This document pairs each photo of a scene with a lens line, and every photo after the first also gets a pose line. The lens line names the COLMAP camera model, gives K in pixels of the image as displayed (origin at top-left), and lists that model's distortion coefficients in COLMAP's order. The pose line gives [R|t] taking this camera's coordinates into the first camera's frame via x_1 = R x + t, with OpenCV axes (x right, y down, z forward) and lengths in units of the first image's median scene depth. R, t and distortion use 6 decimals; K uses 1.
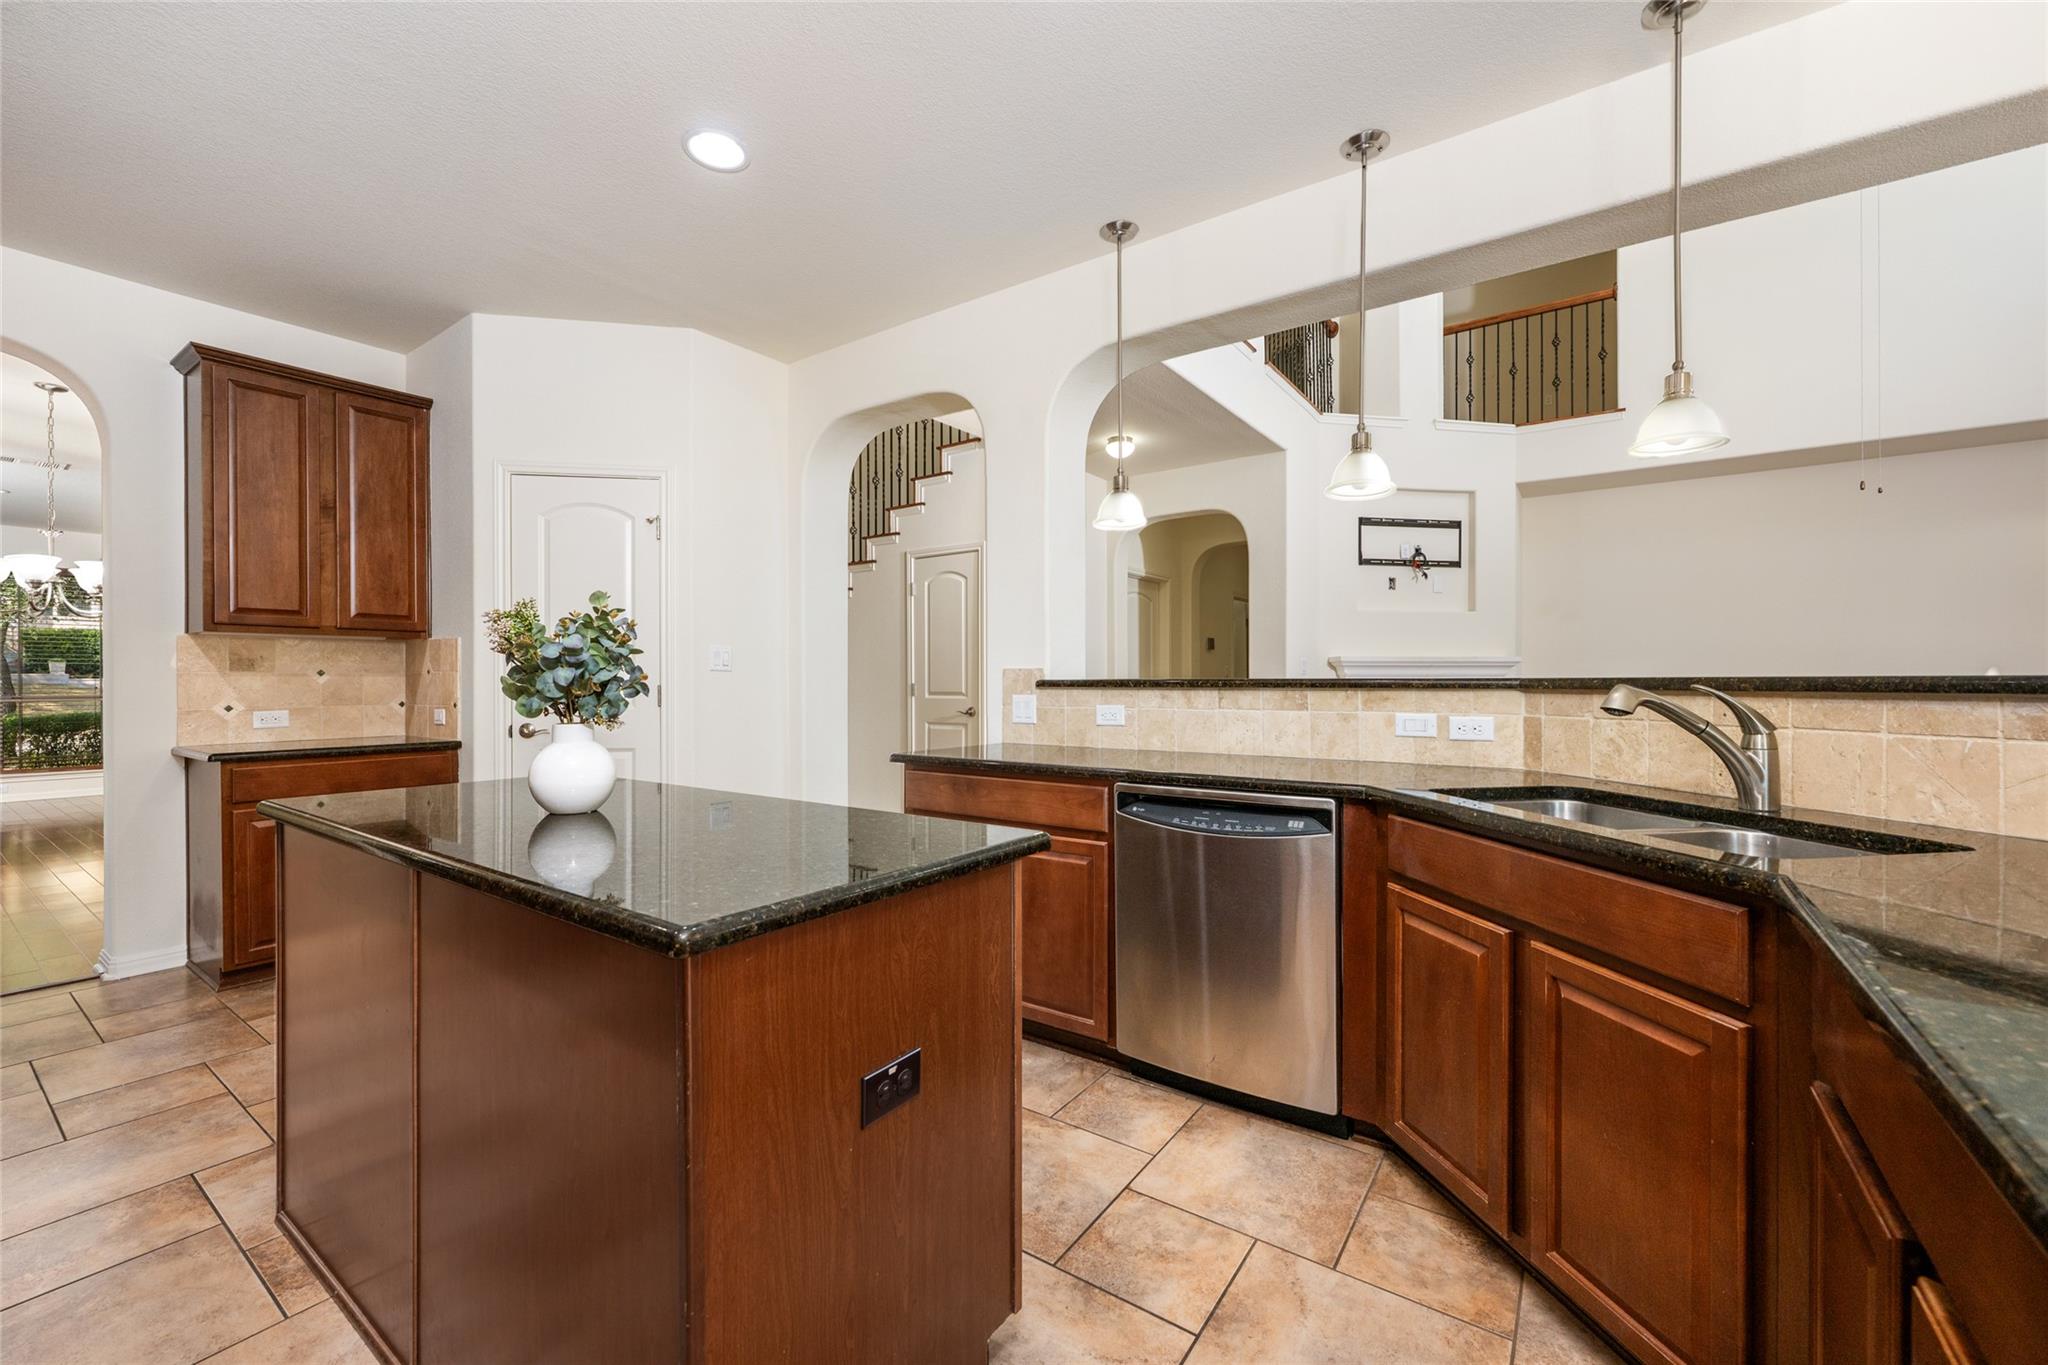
lens RADIAL K [[816.6, 0, 1024.4], [0, 816.6, 682.7], [0, 0, 1]] dist [-0.000267, -0.000007]
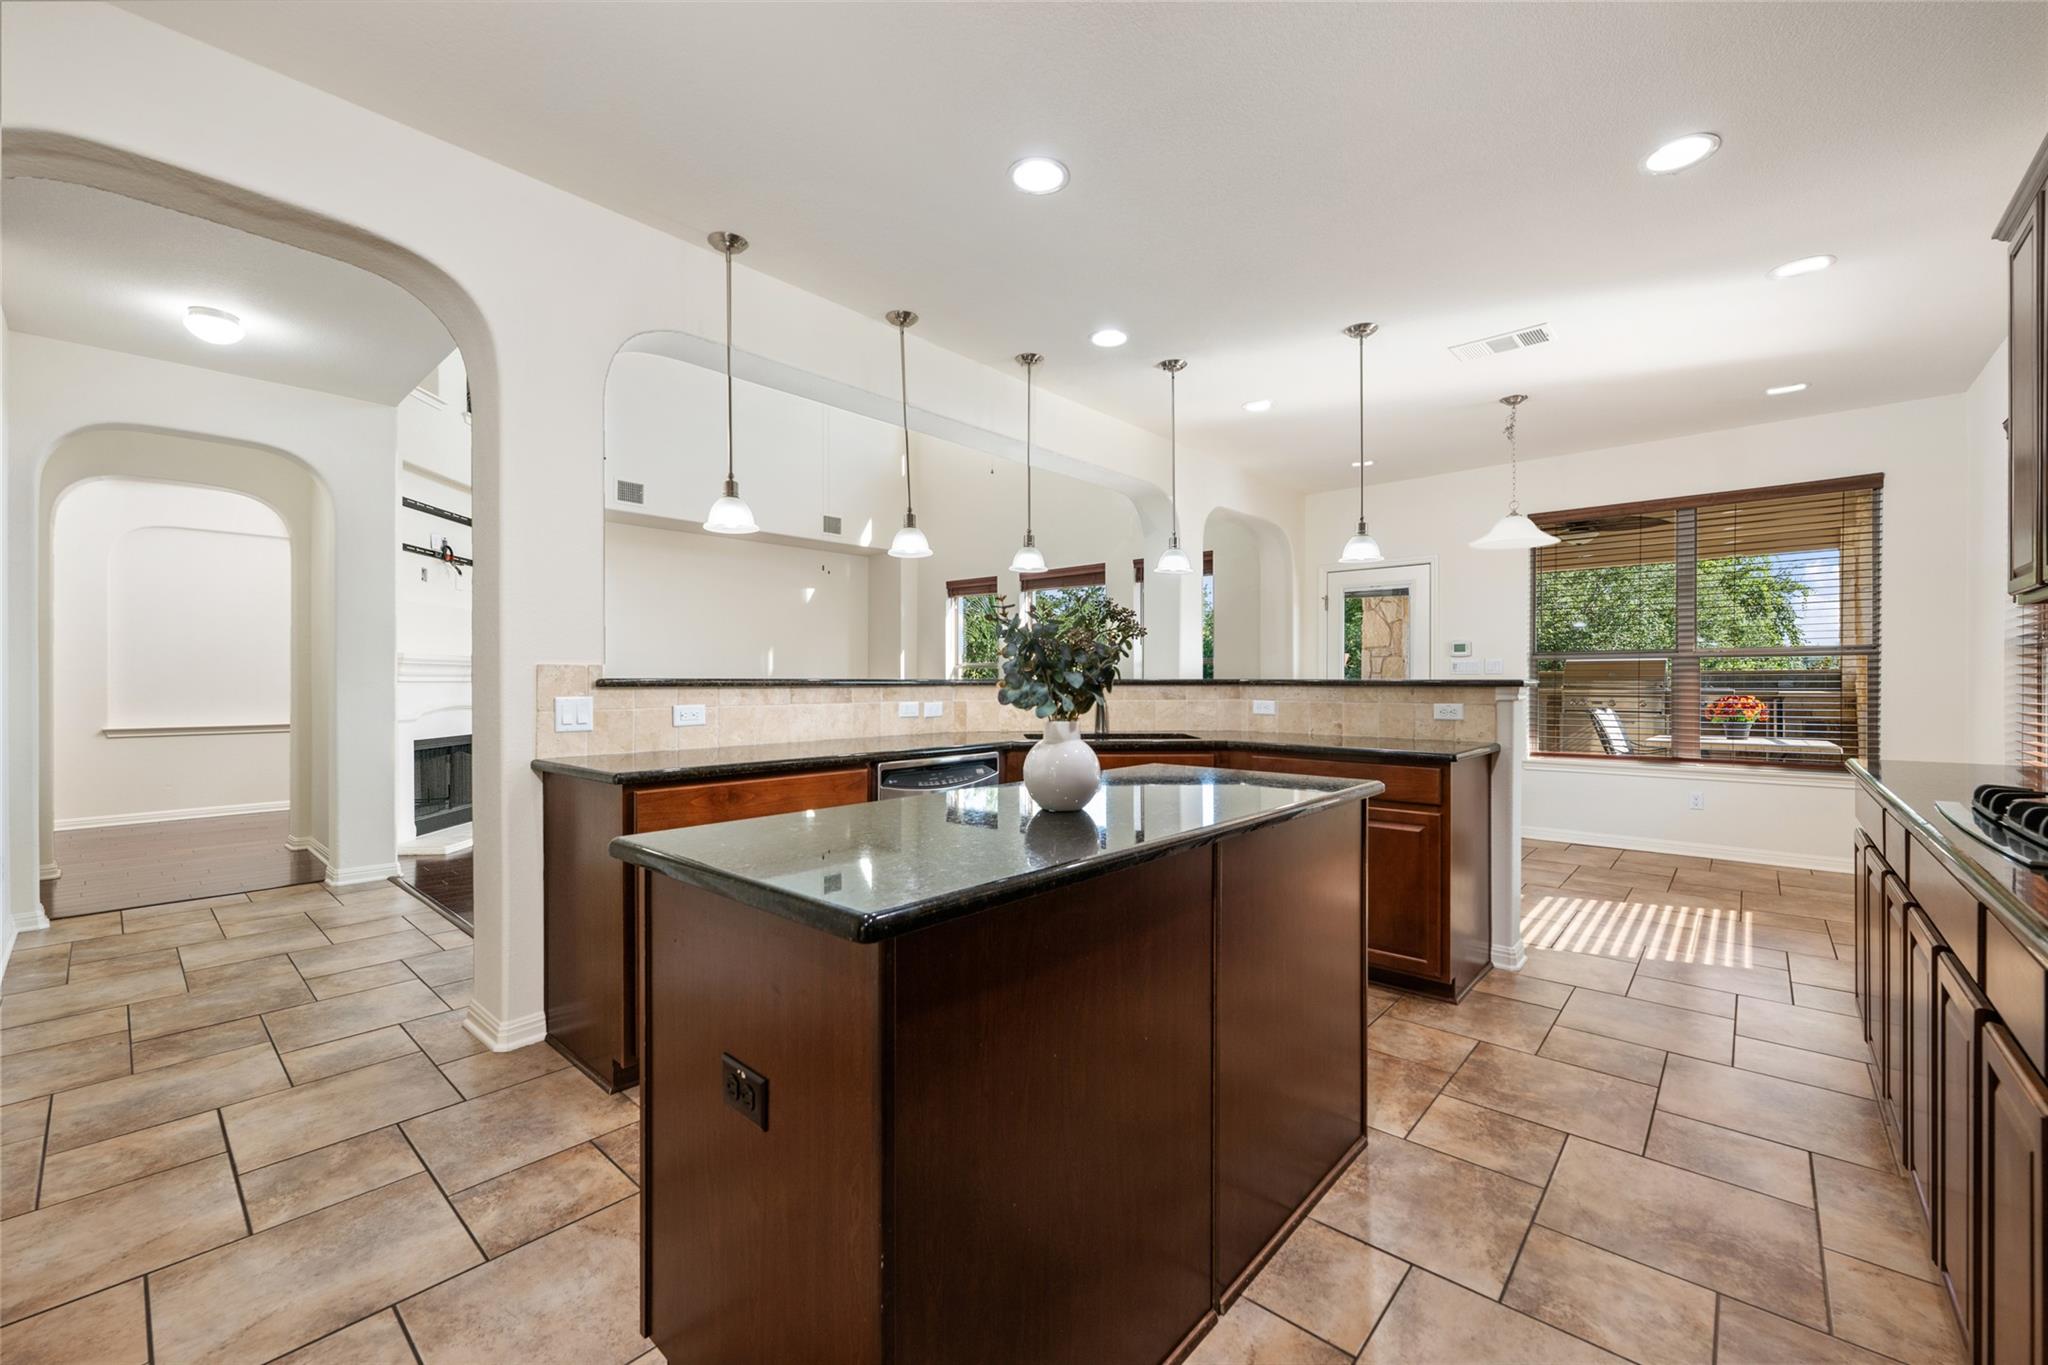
lens RADIAL K [[816.6, 0, 1027.6], [0, 816.6, 681.6], [0, 0, 1]] dist [-0.000267, -0.000007]
pose [[0.103501, 0.001766, 0.994628, -0.853490], [0.002531, 0.999995, -0.002038, 0.002685], [-0.994626, 0.002729, 0.103496, 0.514535]]
